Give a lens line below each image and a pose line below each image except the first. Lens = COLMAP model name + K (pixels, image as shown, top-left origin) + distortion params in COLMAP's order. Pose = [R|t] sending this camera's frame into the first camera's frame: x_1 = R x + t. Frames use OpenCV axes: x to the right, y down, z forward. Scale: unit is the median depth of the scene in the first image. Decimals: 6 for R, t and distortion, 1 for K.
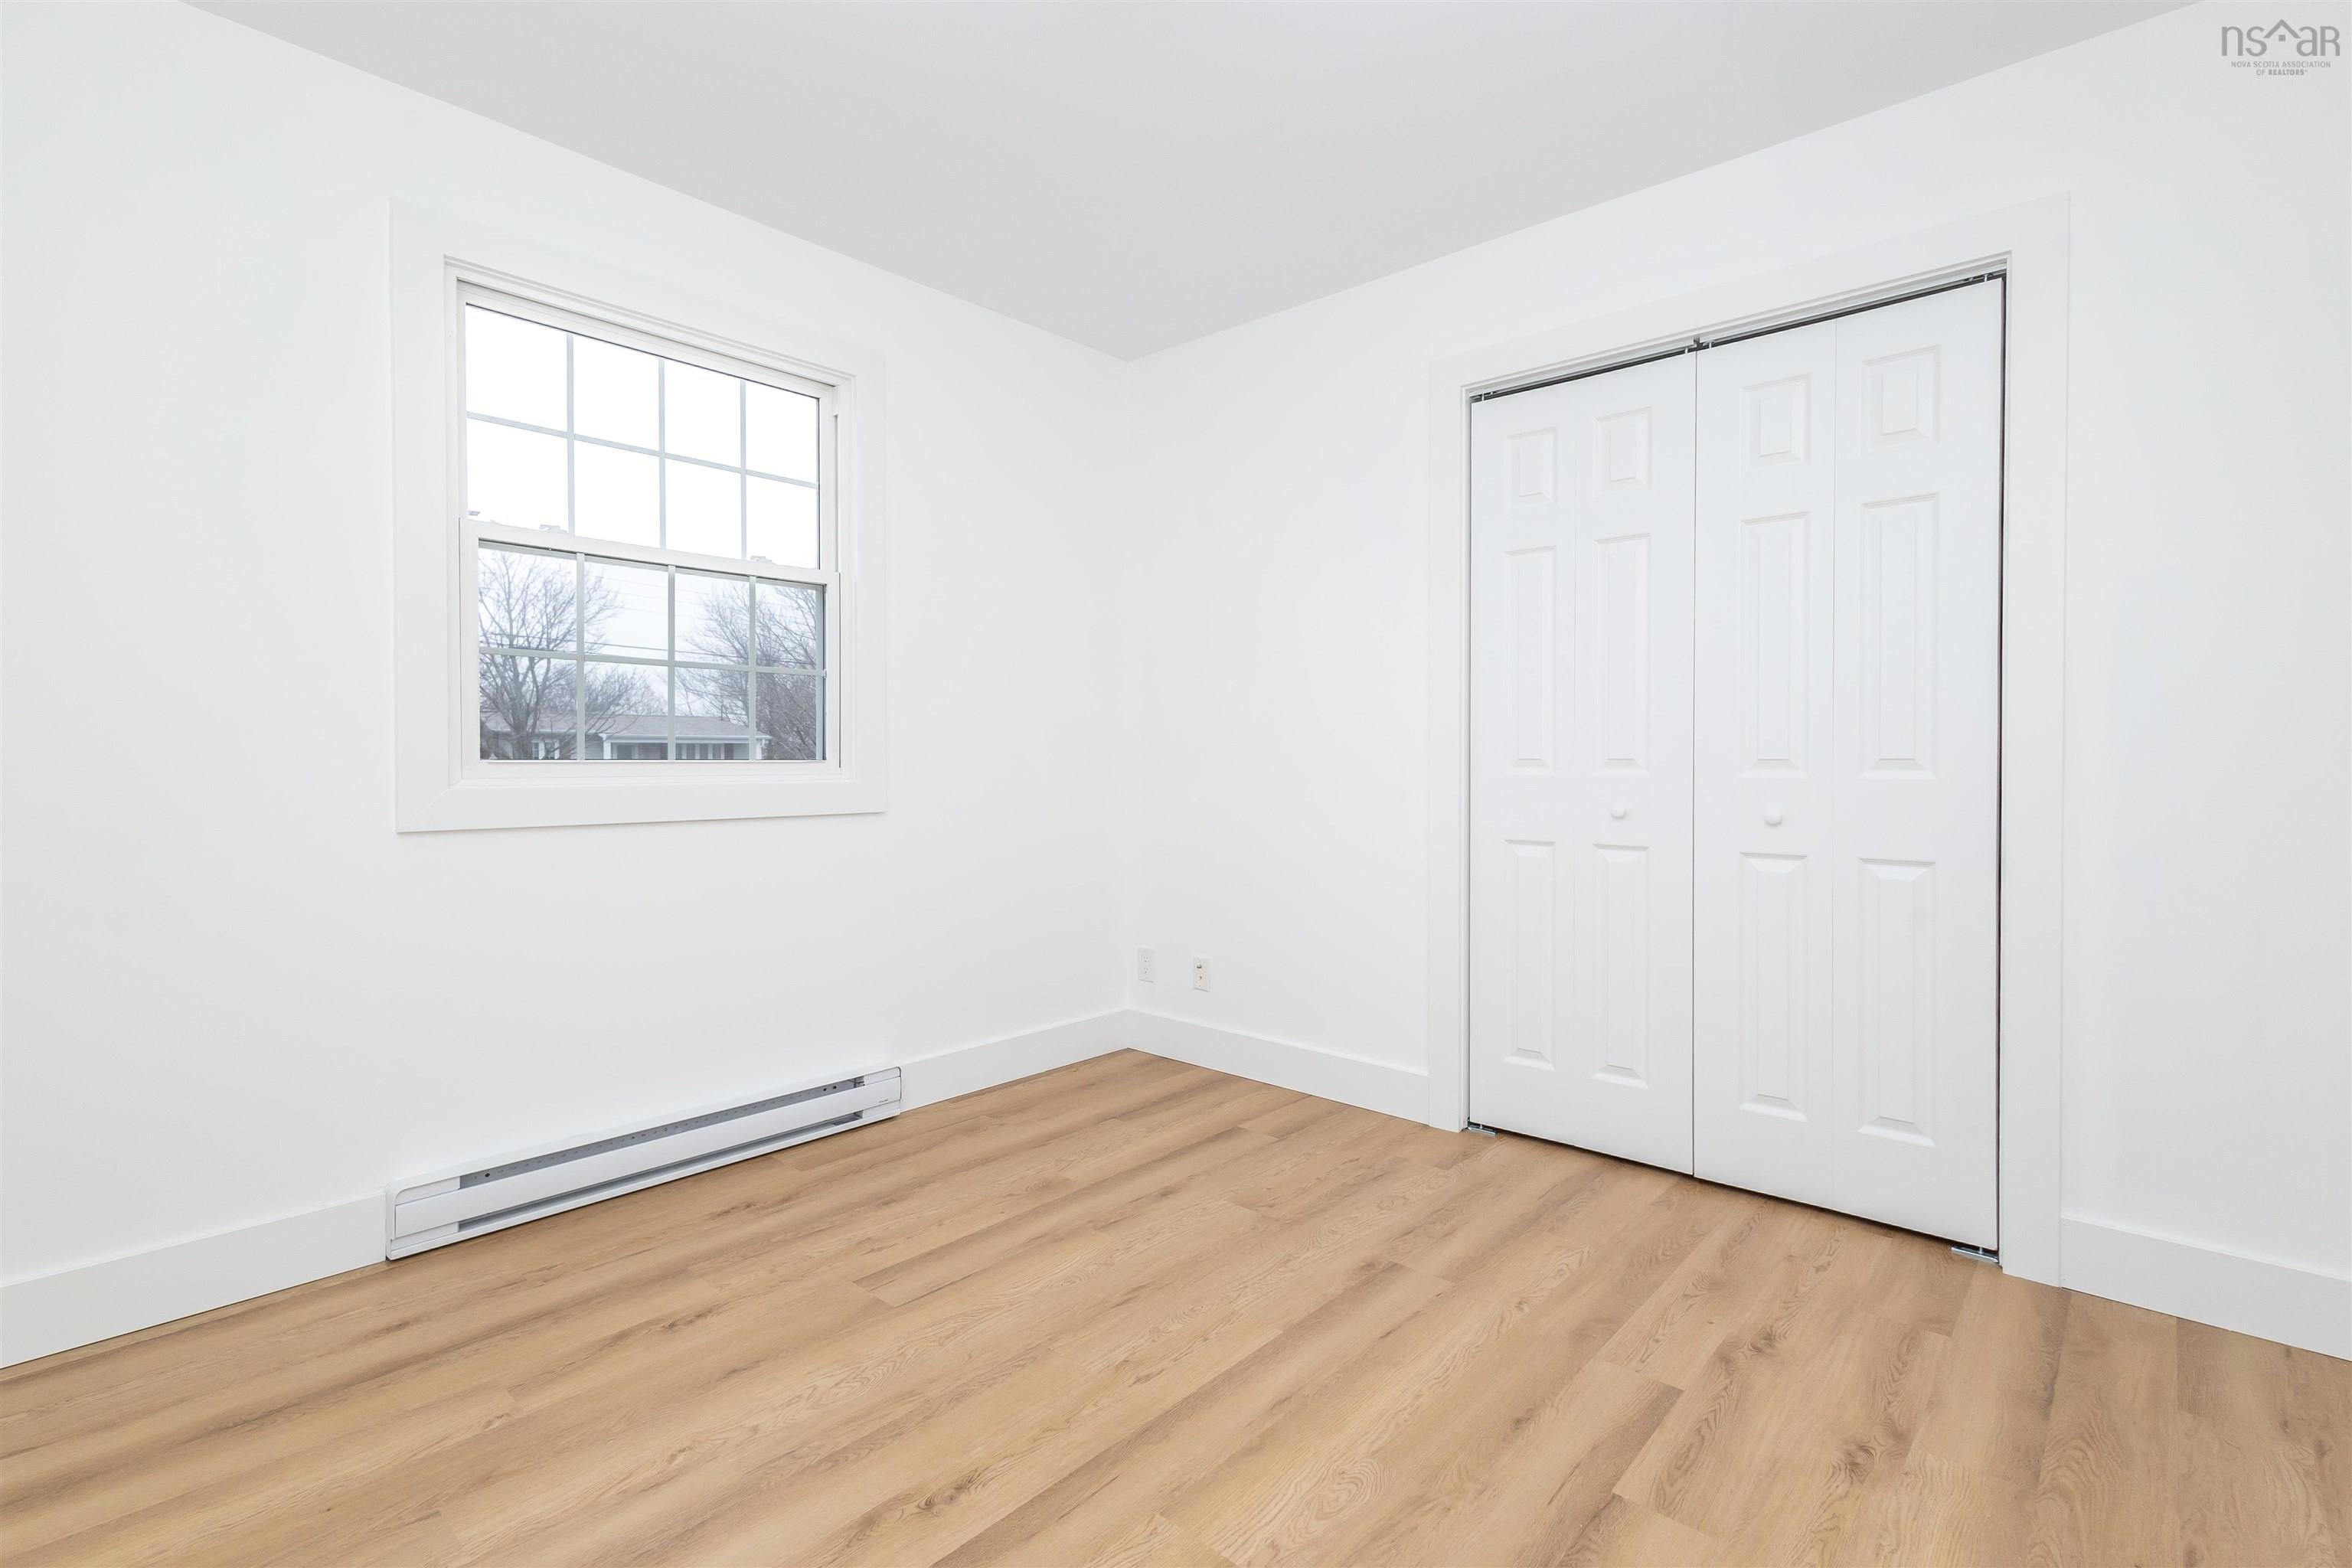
lens RADIAL K [[1088.6, 0, 1177.0], [0, 1088.6, 770.0], [0, 0, 1]] dist [0.010329, -0.001721]
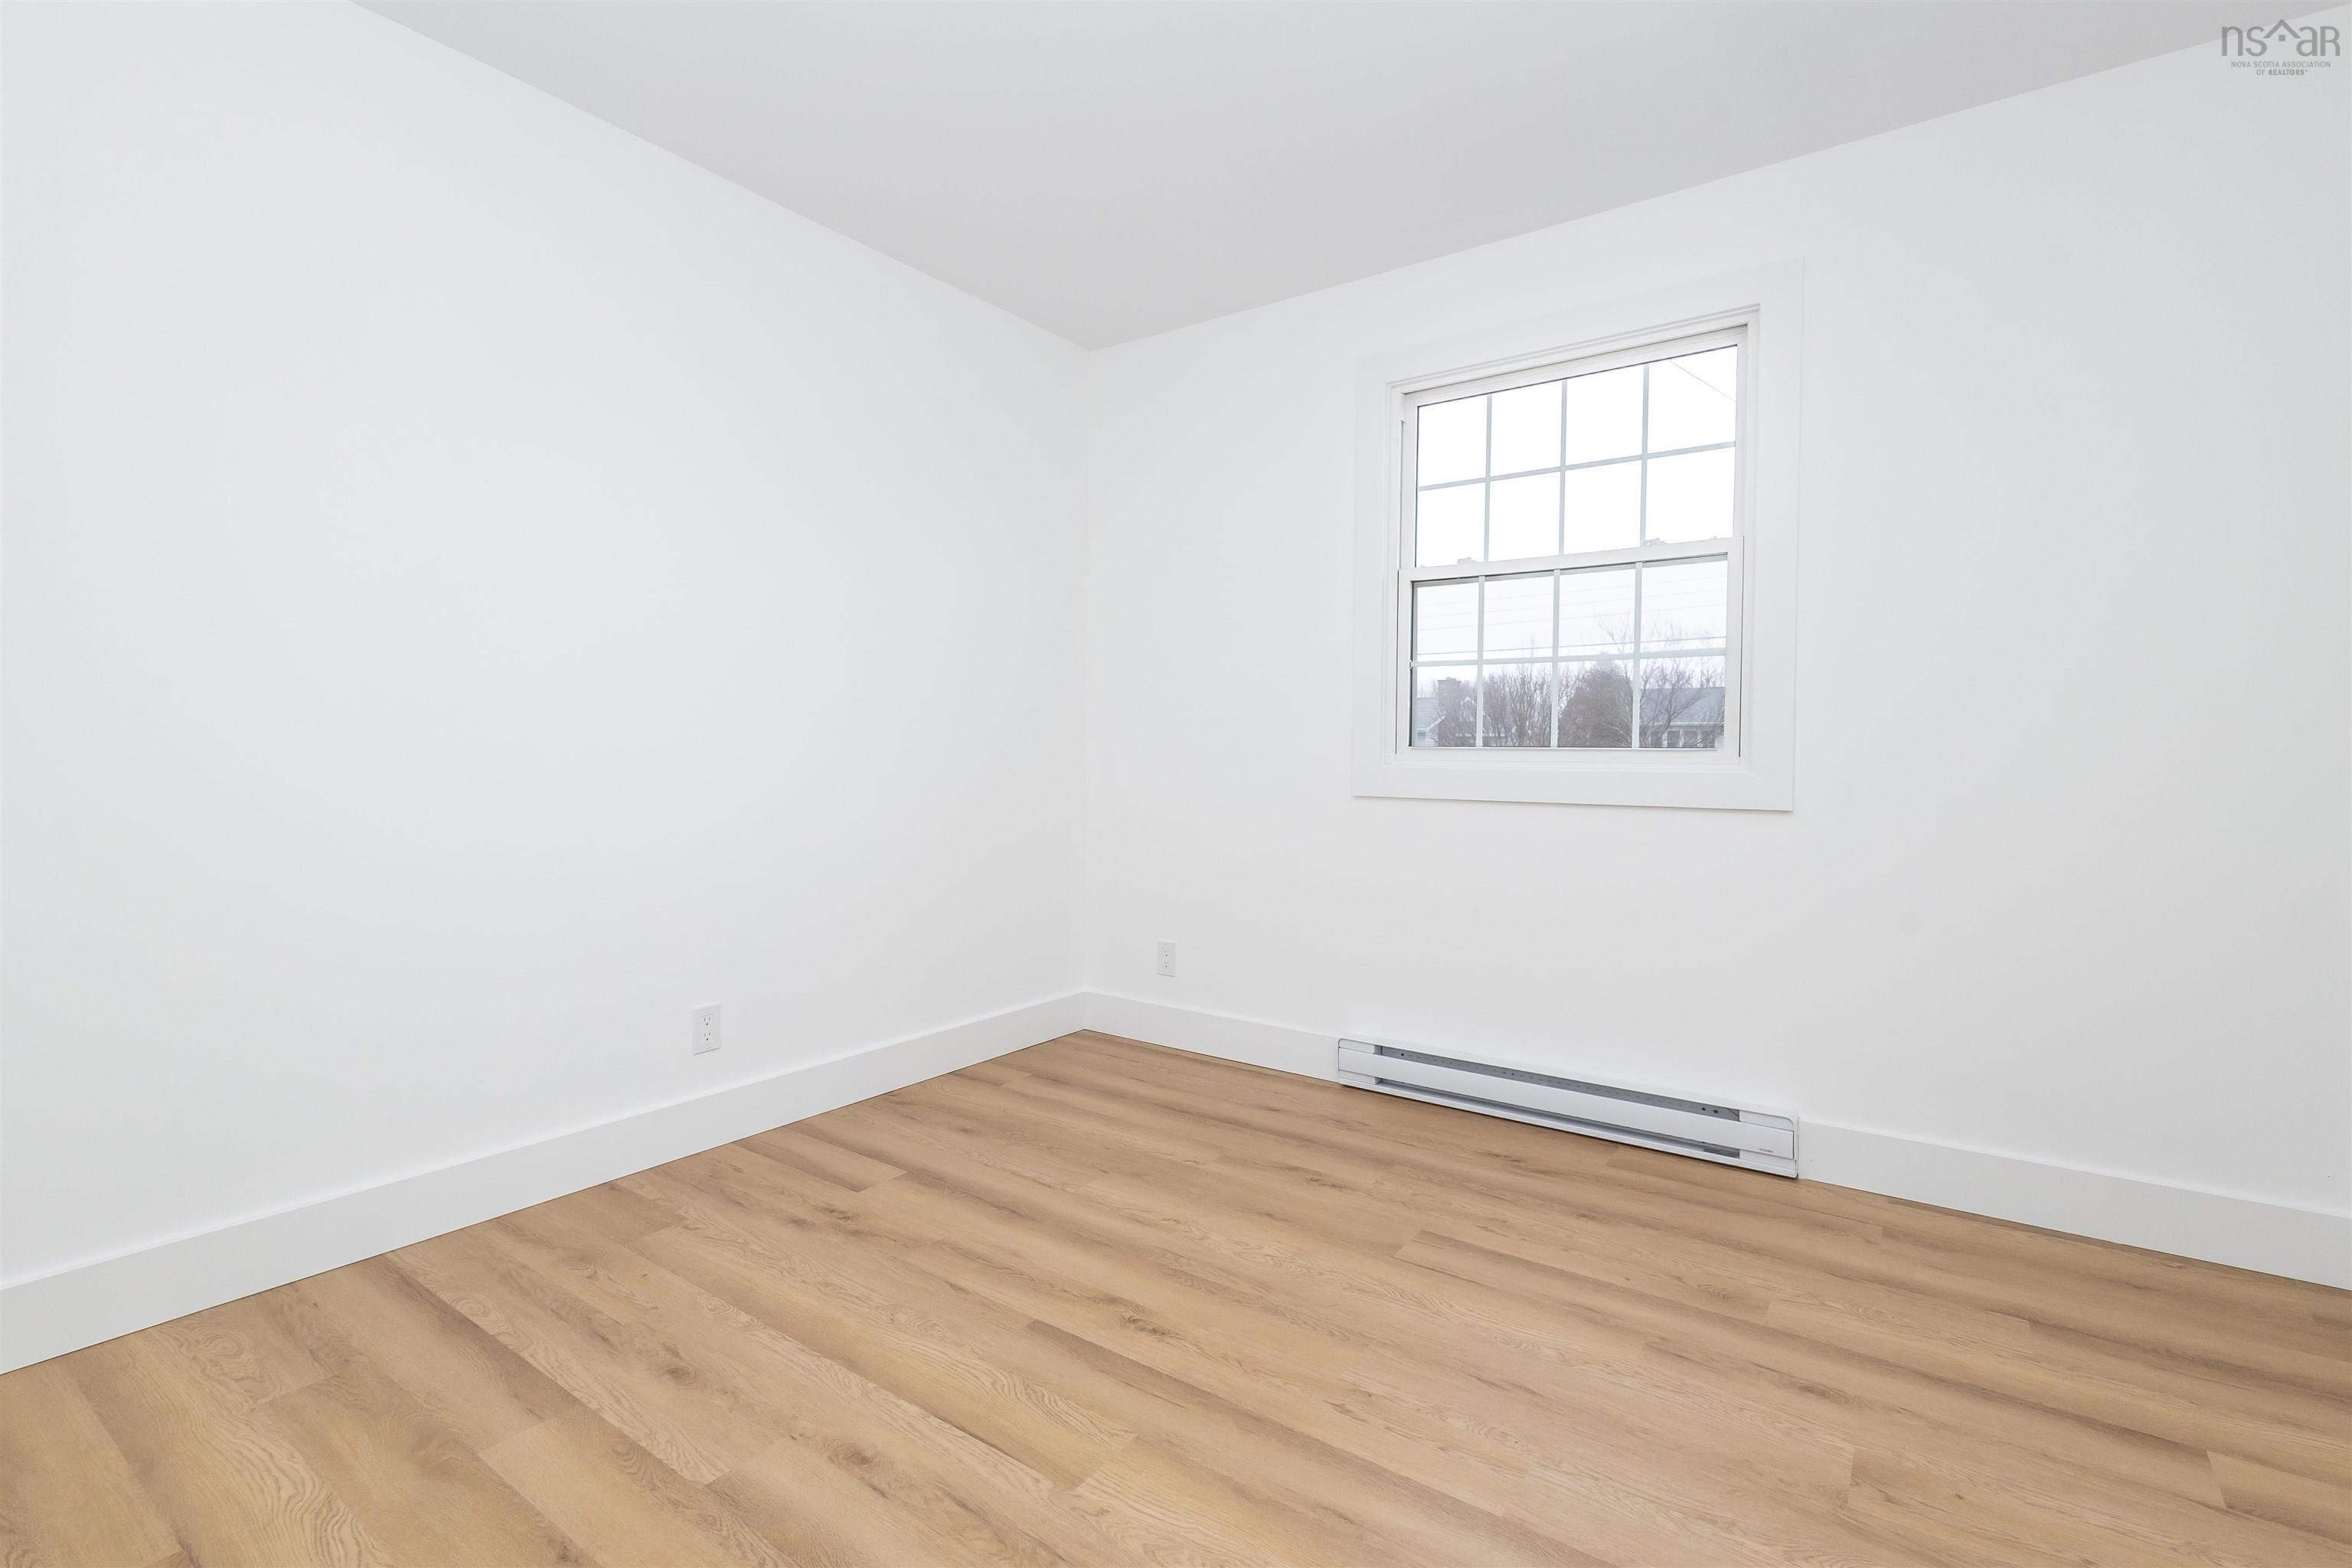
lens RADIAL K [[1088.6, 0, 1186.7], [0, 1088.6, 771.1], [0, 0, 1]] dist [0.010329, -0.001721]
pose [[0.108620, 0.021575, -0.993849, 0.656059], [-0.016879, 0.999660, 0.019856, -0.000794], [0.993940, 0.014618, 0.108947, 0.574749]]
